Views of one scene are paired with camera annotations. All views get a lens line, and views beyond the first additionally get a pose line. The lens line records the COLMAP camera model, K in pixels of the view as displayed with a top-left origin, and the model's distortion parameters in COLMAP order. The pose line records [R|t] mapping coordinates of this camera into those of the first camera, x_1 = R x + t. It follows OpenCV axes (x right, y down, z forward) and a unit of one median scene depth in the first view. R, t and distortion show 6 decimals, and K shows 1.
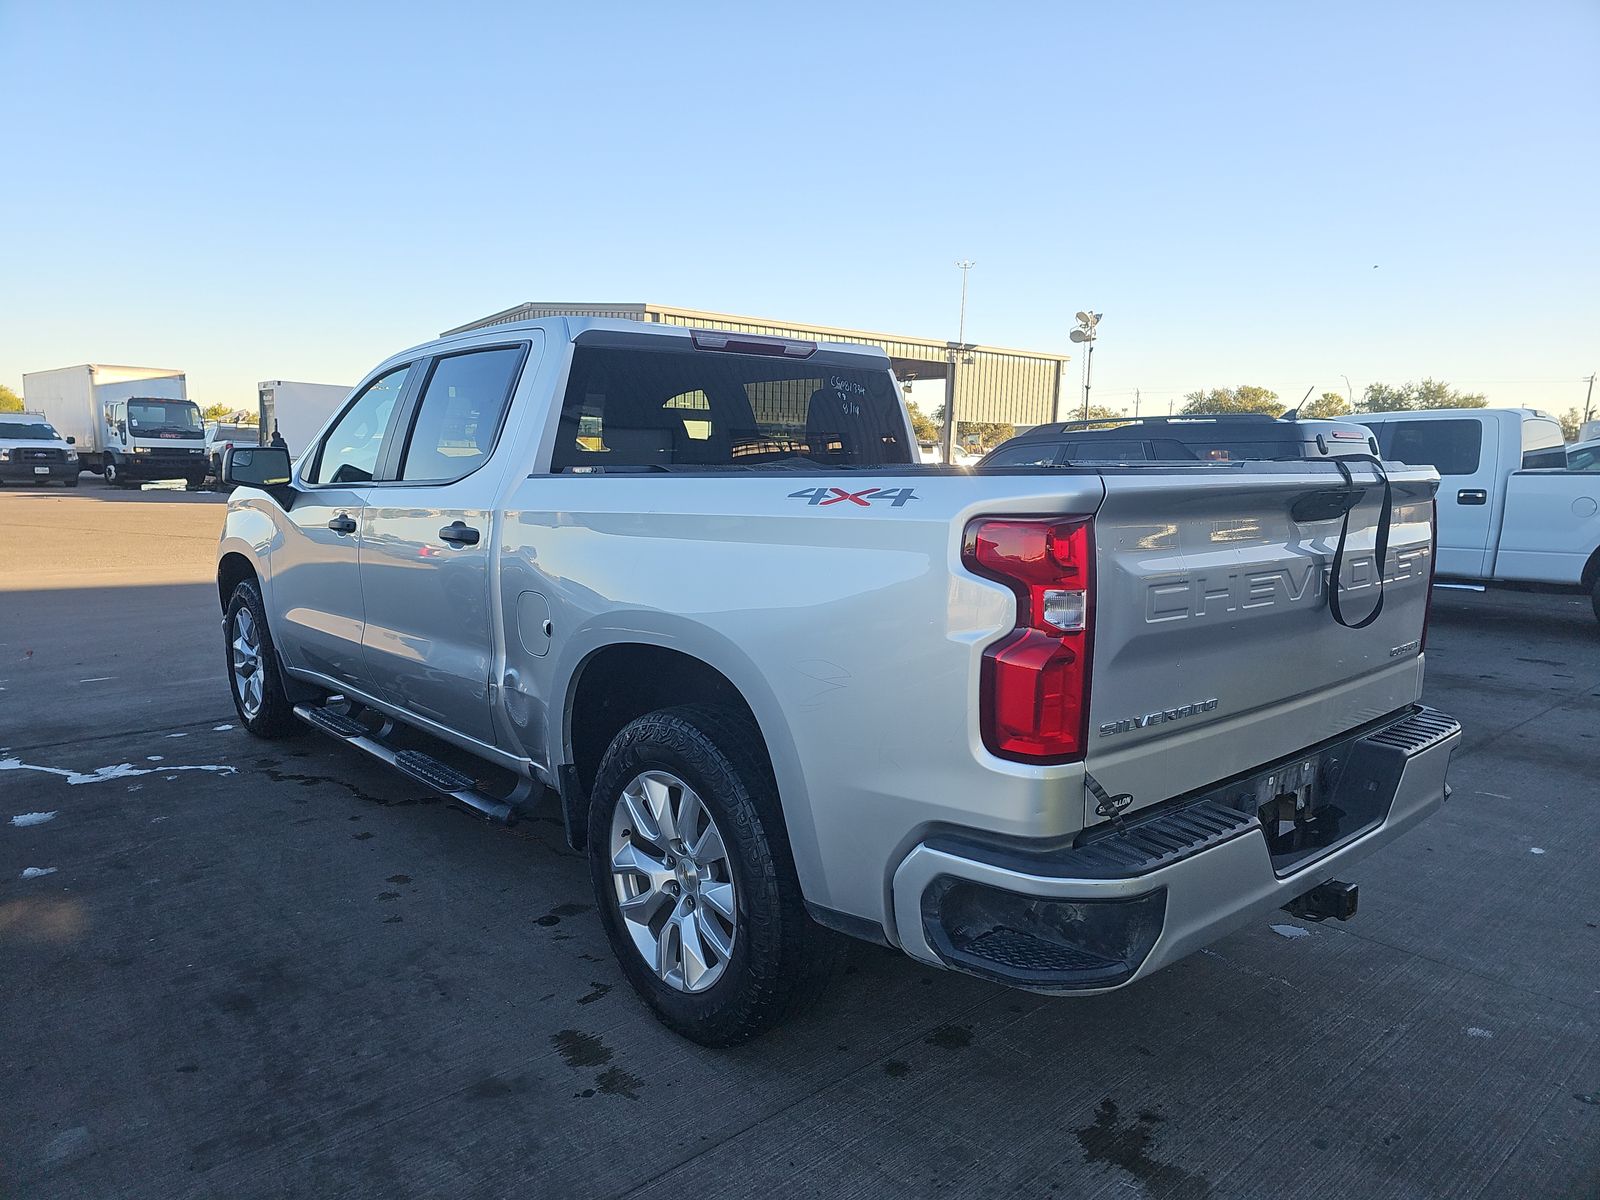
lens RADIAL K [[1055.4, 0, 804.7], [0, 1055.4, 600.0], [0, 0, 1]] dist [0.022737, -0.021130]
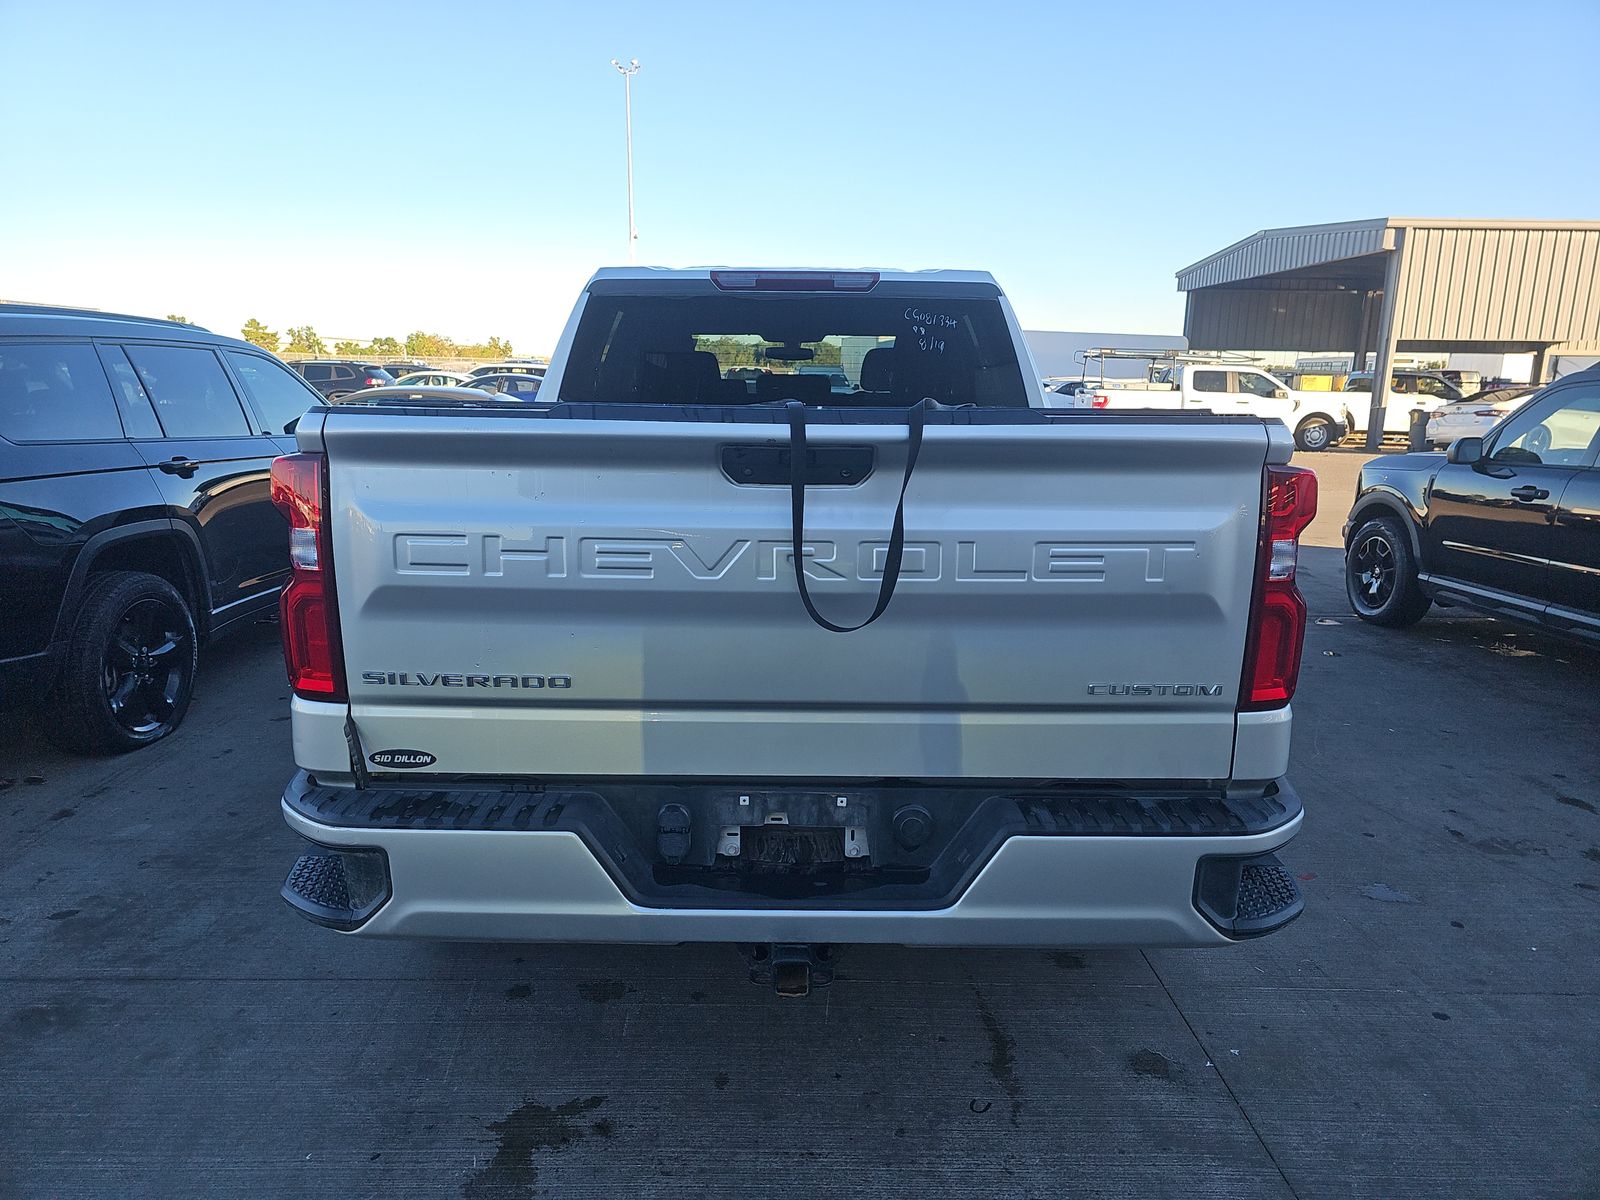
lens RADIAL K [[1055.4, 0, 808.4], [0, 1055.4, 598.3], [0, 0, 1]] dist [0.022737, -0.021130]
pose [[0.749754, 0.121671, -0.650435, 1.029048], [-0.088179, 0.992554, 0.084026, -0.057204], [0.655815, -0.005644, 0.754900, 0.448289]]
